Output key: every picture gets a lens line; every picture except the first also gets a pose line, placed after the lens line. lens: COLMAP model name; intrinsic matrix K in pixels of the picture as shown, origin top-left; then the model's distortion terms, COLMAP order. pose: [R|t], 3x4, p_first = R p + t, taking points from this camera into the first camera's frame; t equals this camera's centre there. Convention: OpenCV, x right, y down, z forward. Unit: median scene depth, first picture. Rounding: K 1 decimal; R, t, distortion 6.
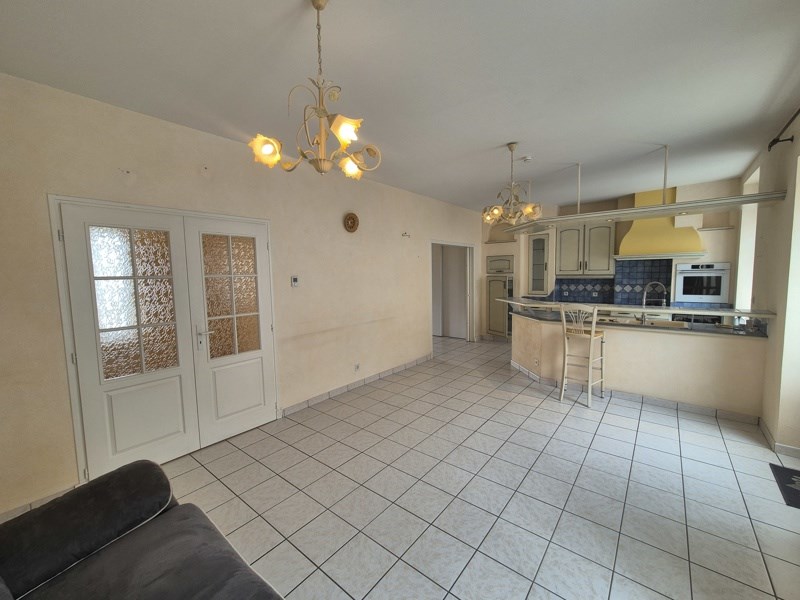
lens RADIAL K [[326.6, 0, 400.0], [0, 326.6, 298.2], [0, 0, 1]] dist [0.002626, 0.000383]
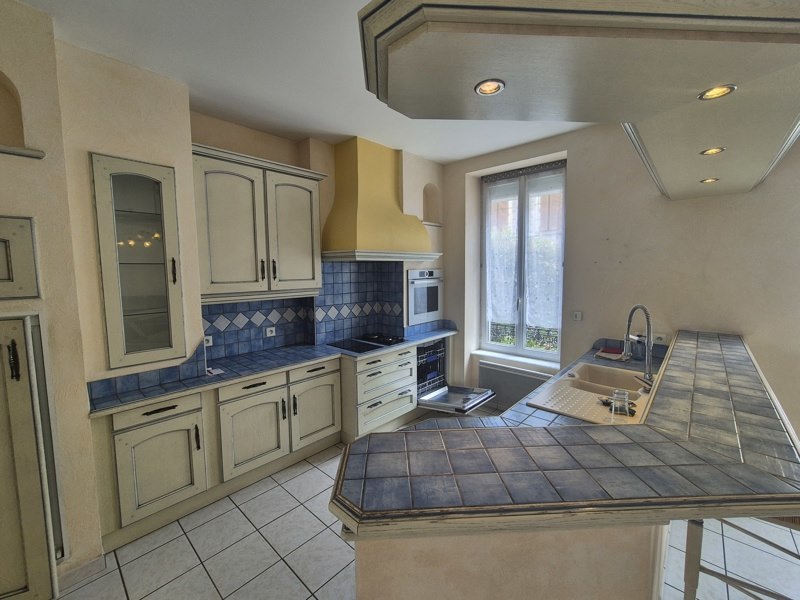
lens RADIAL K [[326.6, 0, 400.2], [0, 326.6, 298.4], [0, 0, 1]] dist [0.002626, 0.000383]
pose [[0.065838, -0.067540, 0.995542, 0.150381], [0.095566, 0.993547, 0.061085, -0.072754], [-0.993243, 0.091119, 0.071868, 0.806453]]
